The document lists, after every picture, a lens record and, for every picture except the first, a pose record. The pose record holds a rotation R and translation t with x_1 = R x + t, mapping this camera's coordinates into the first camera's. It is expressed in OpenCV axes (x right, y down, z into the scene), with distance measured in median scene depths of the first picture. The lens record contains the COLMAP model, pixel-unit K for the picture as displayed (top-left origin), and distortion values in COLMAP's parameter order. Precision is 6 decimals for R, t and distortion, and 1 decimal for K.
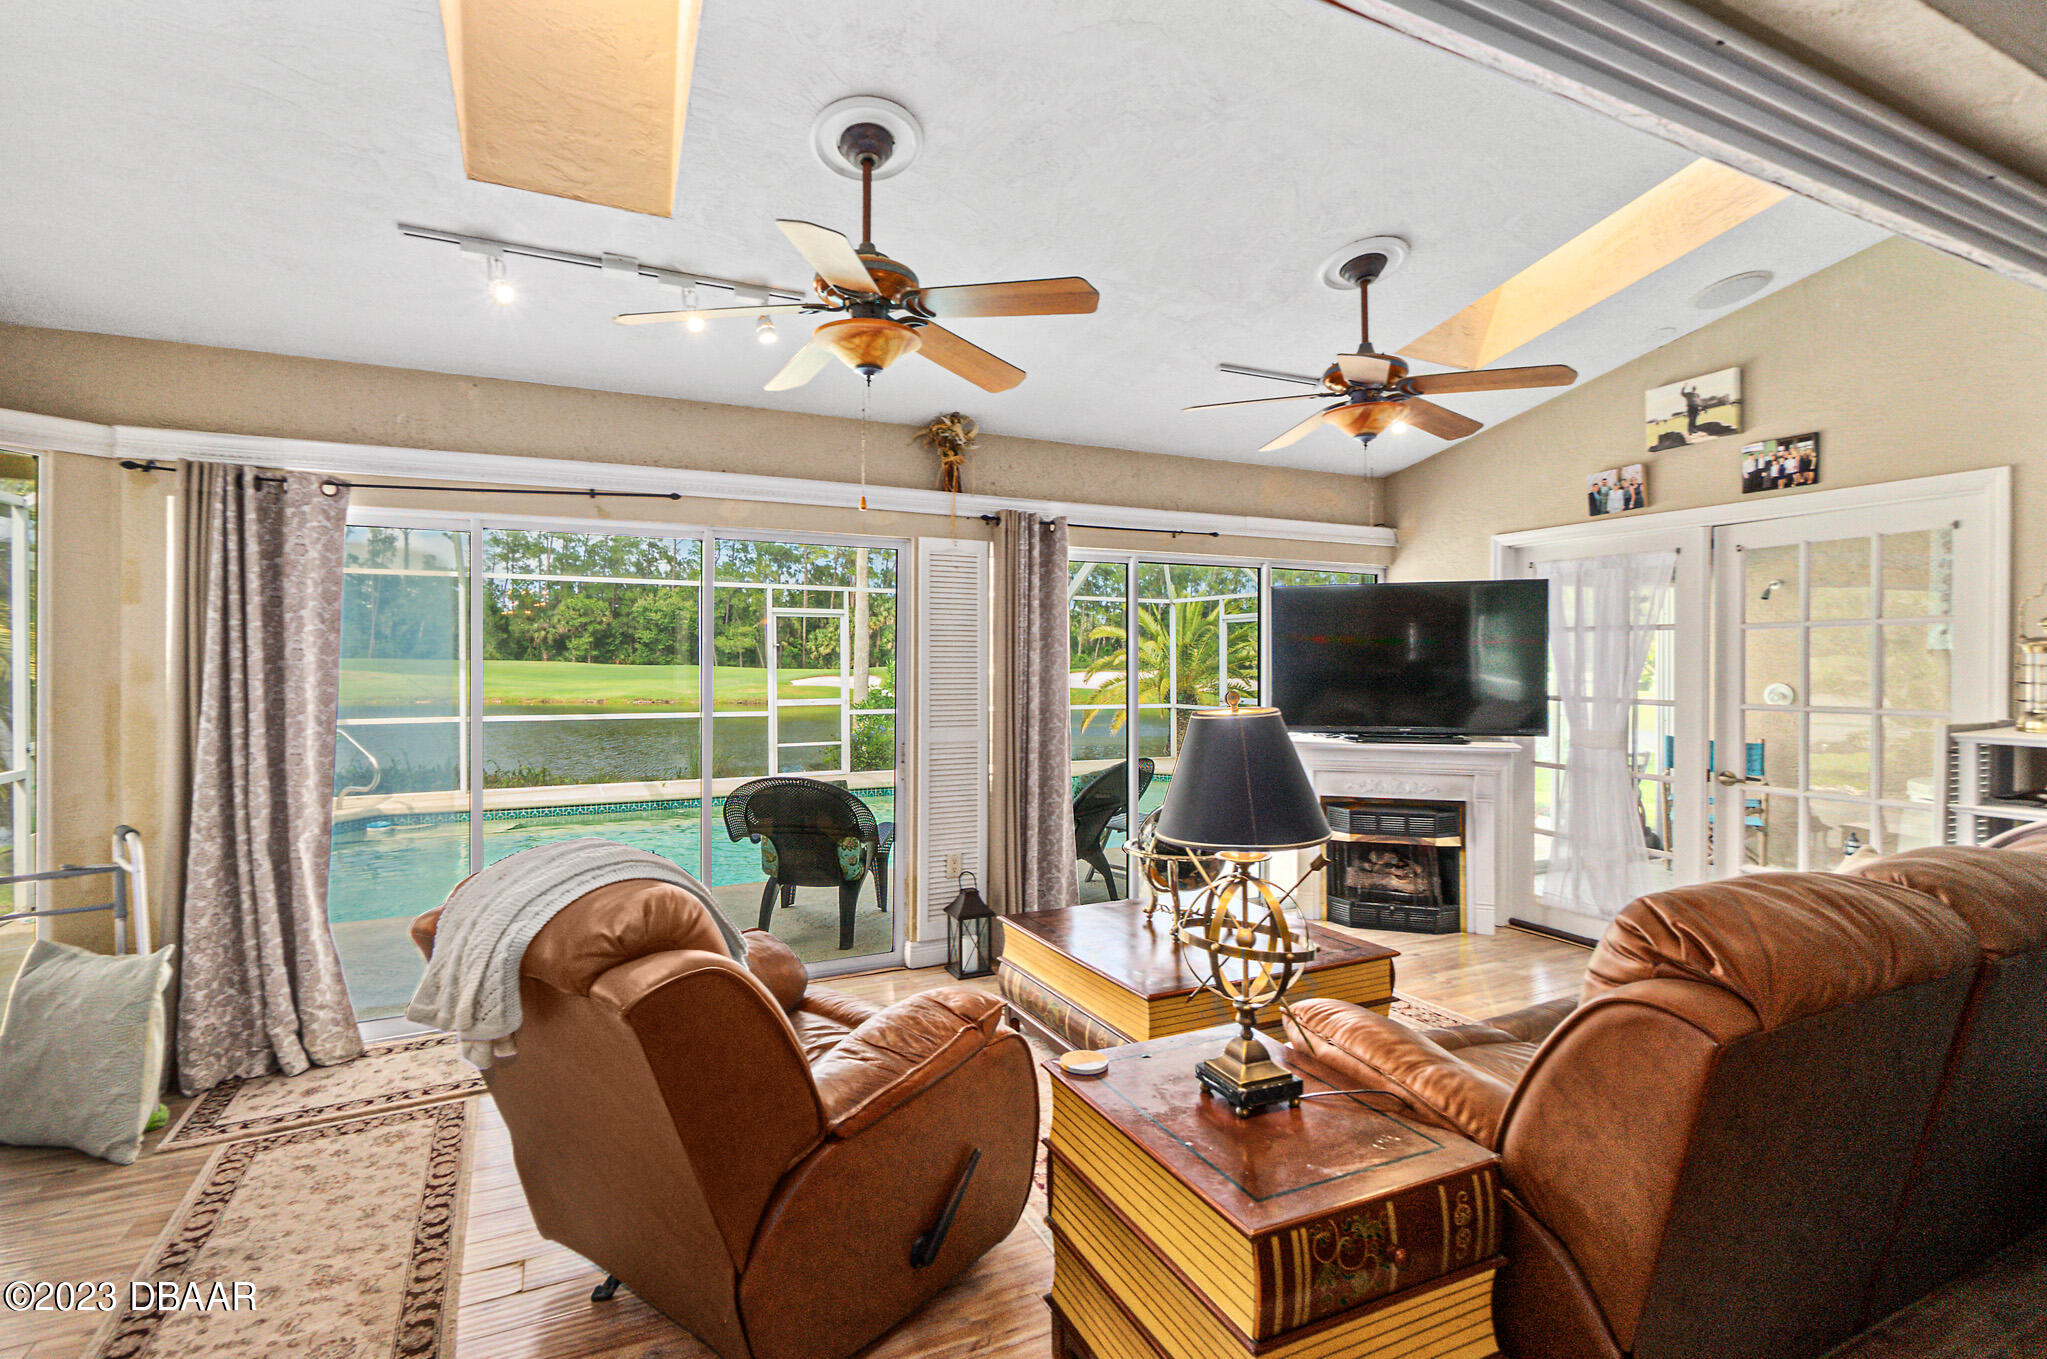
lens RADIAL K [[923.7, 0, 989.1], [0, 923.7, 665.0], [0, 0, 1]] dist [0.003722, 0.000009]
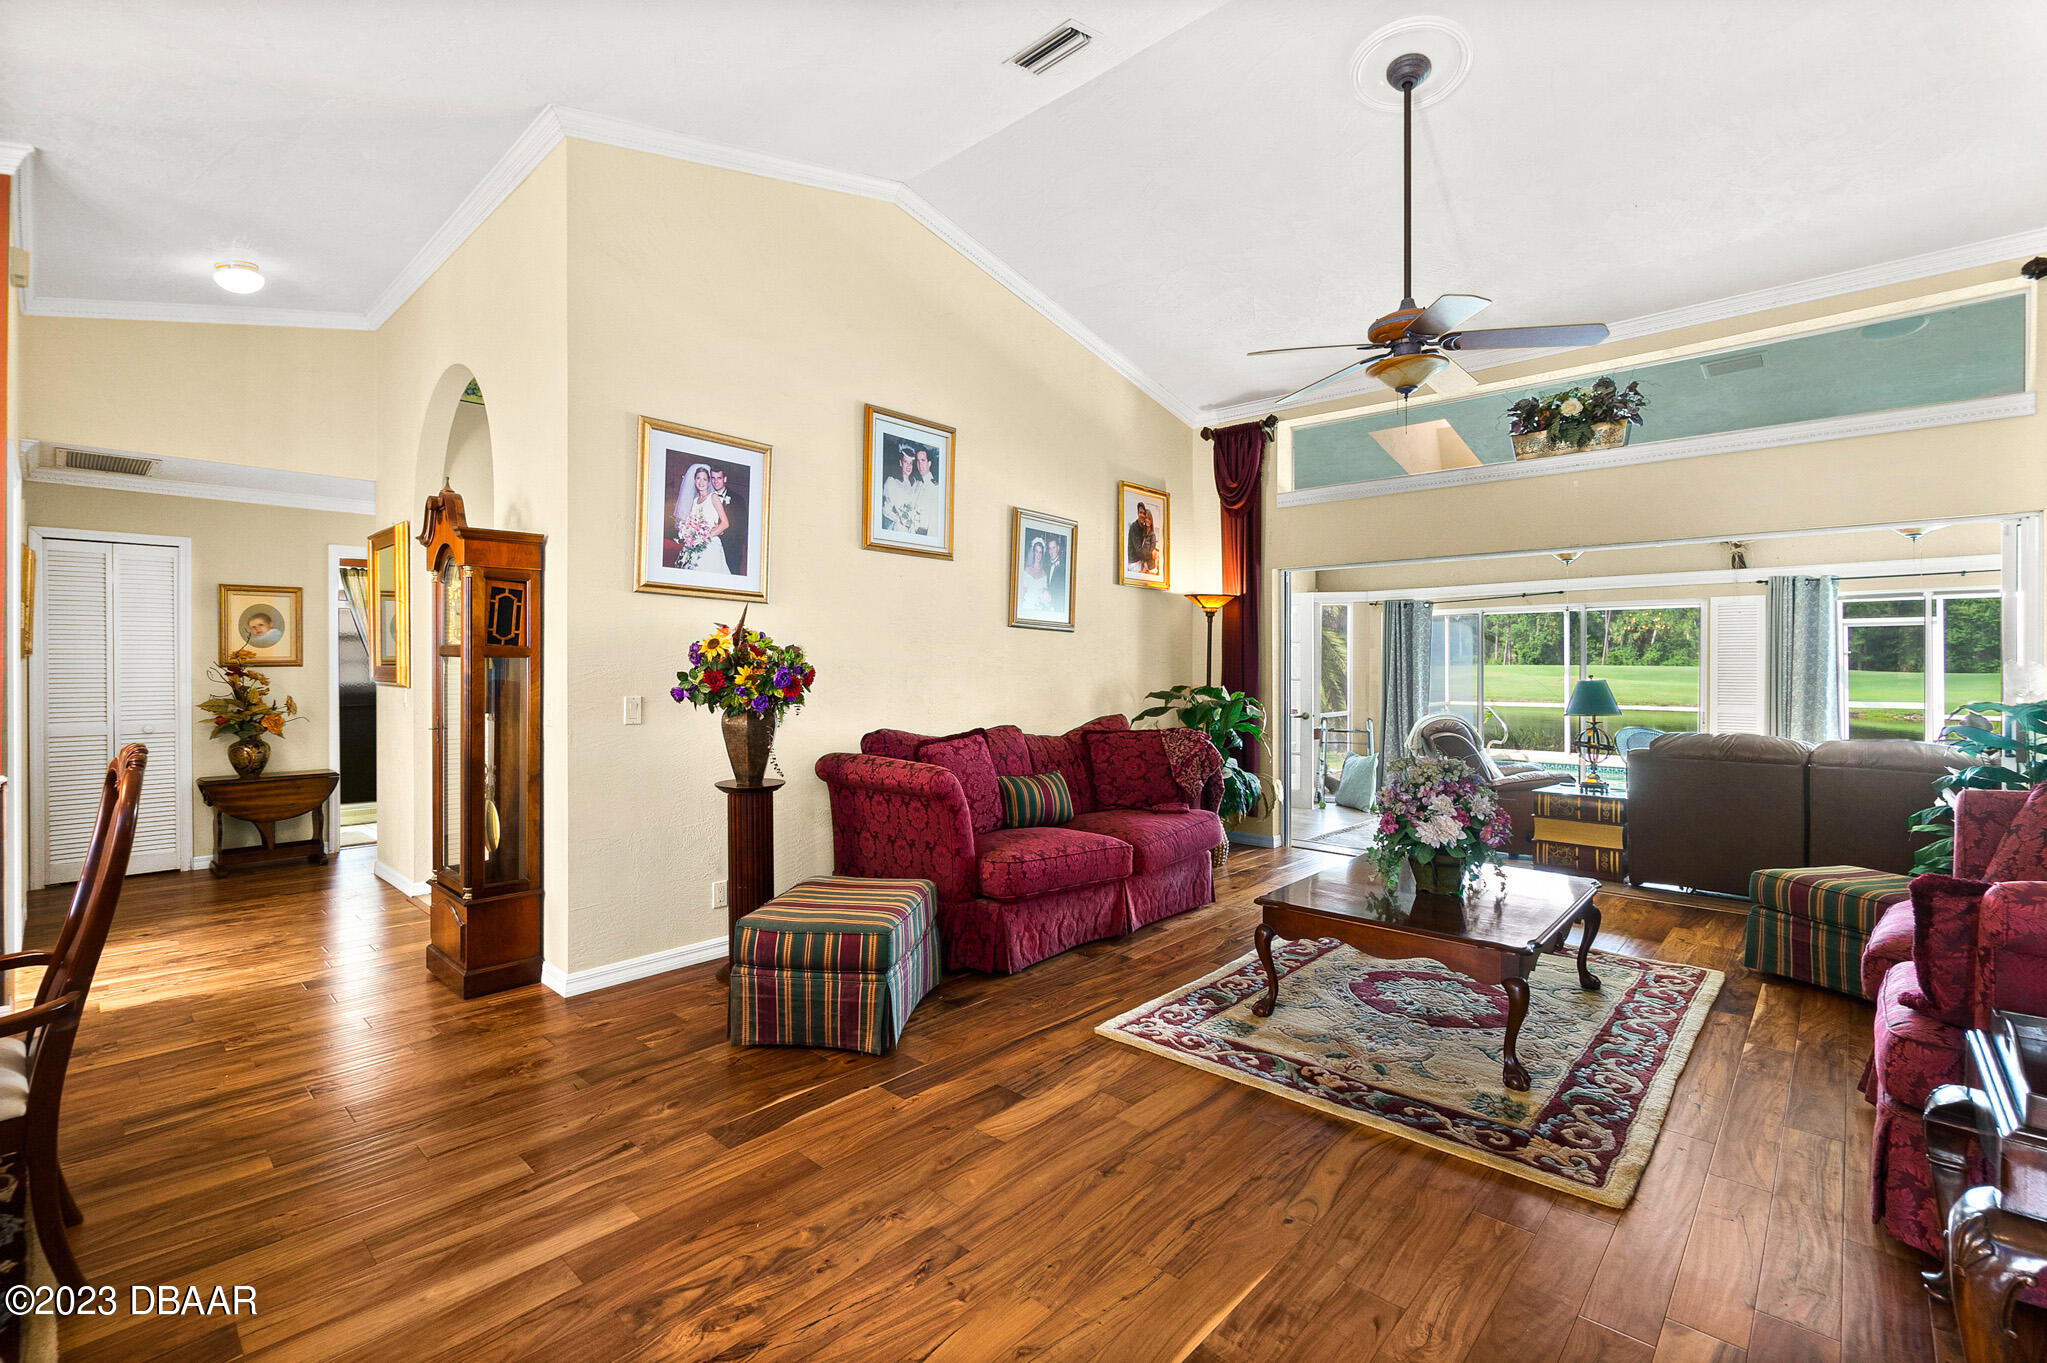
lens RADIAL K [[901.9, 0, 1004.2], [0, 901.9, 670.5], [0, 0, 1]] dist [-0.003713, -0.000657]
pose [[0.377256, 0.003523, -0.926103, 1.084504], [-0.004434, 0.999988, 0.001997, 0.006174], [0.926099, 0.003353, 0.377267, -0.986809]]
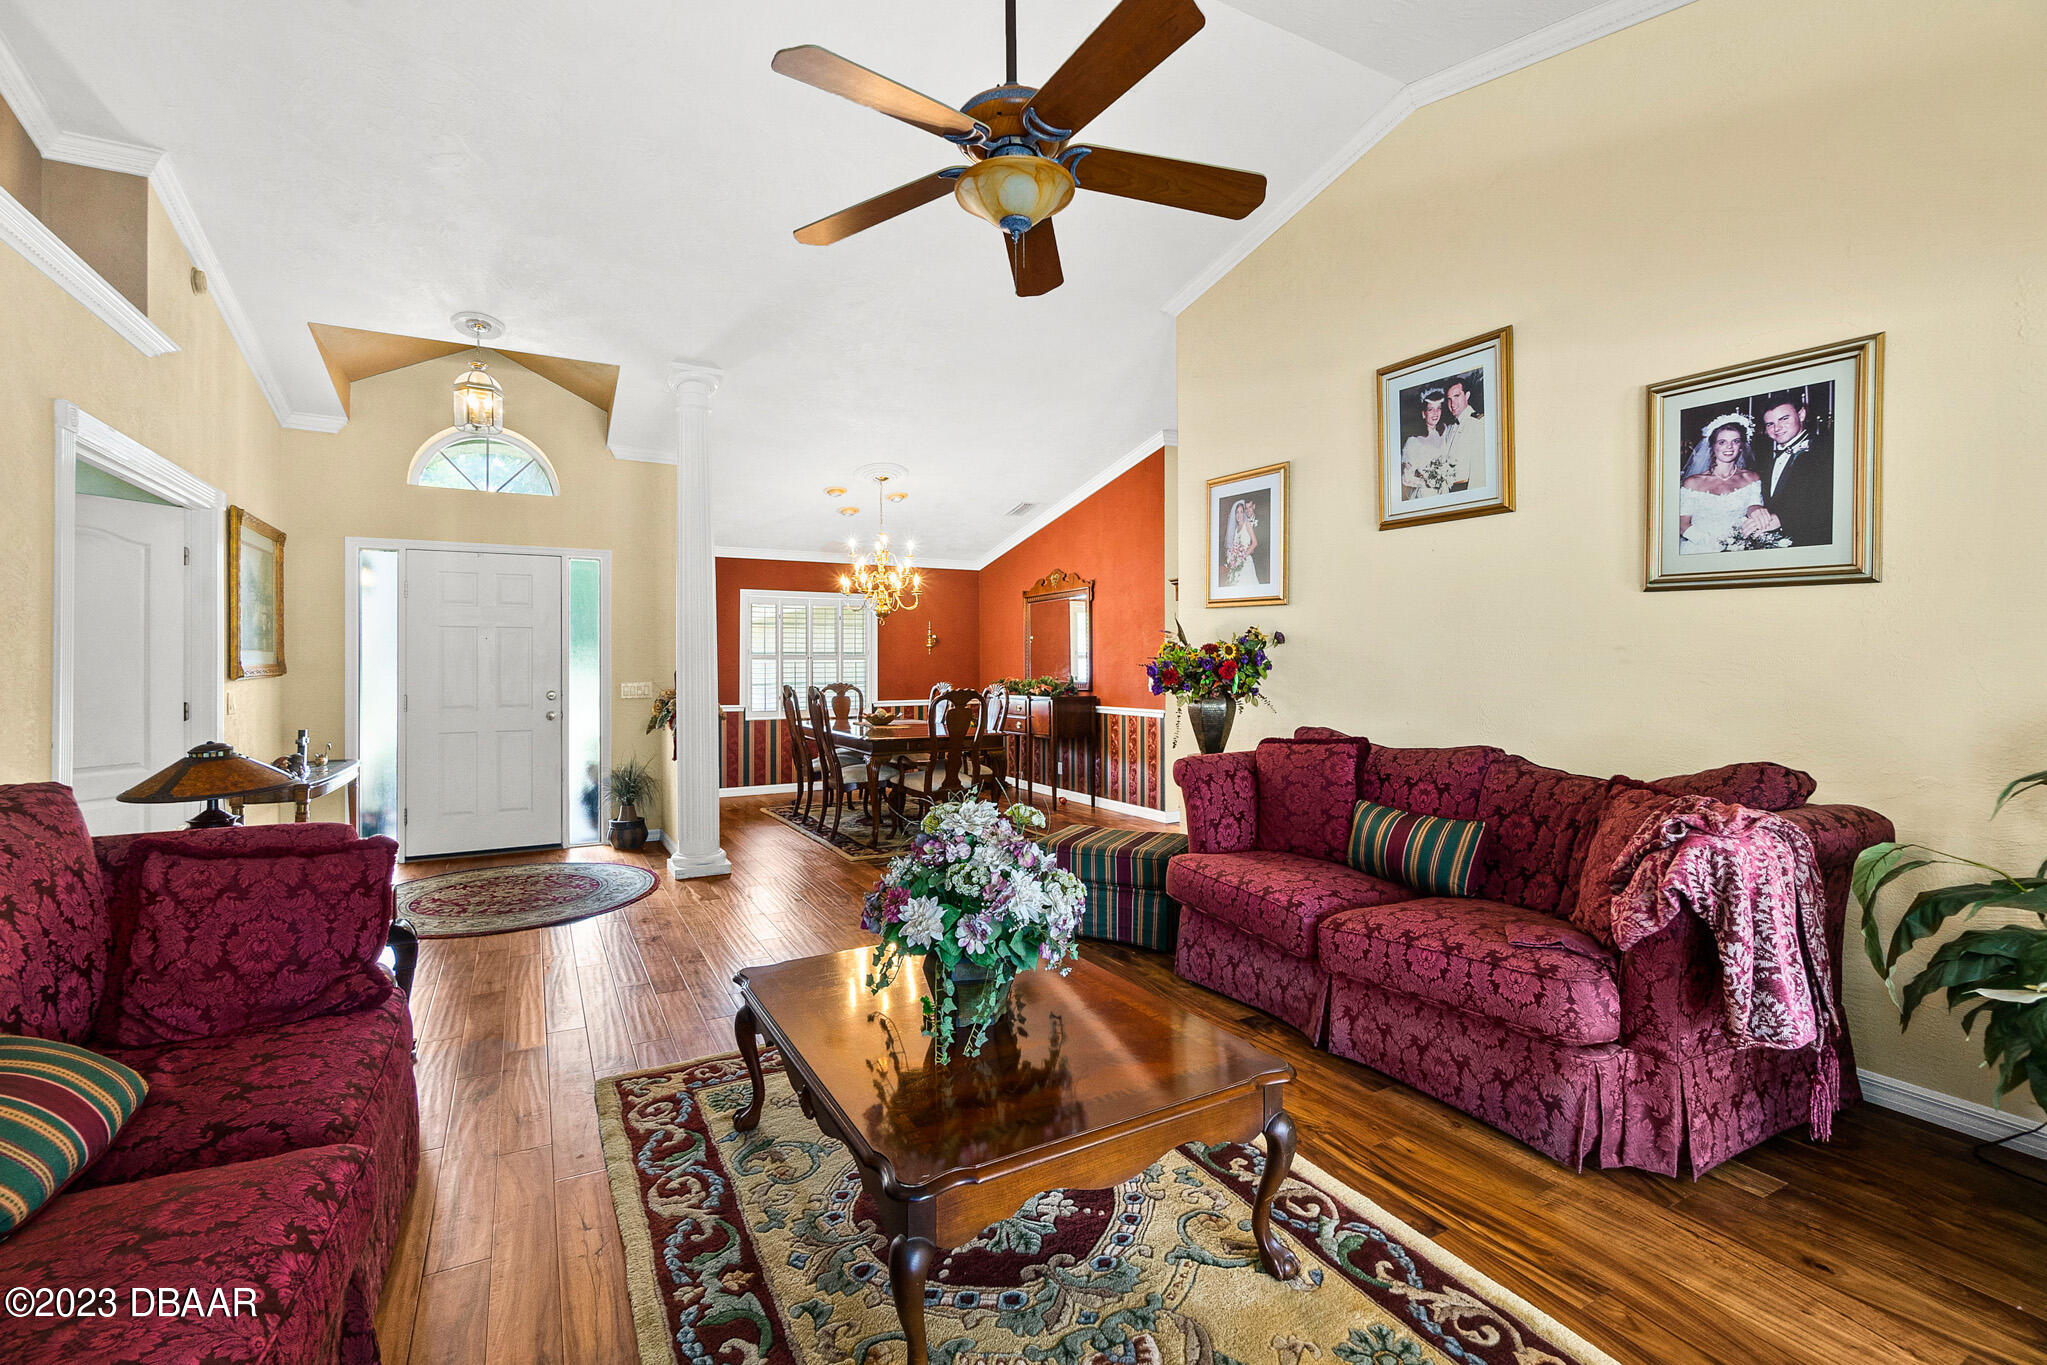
lens RADIAL K [[892.2, 0, 996.7], [0, 892.2, 651.5], [0, 0, 1]] dist [-0.005303, 0.000003]
pose [[-0.998270, 0.001335, -0.058776, 0.474531], [0.001867, 0.999958, -0.009001, 0.002044], [0.058761, -0.009095, -0.998231, 0.233450]]
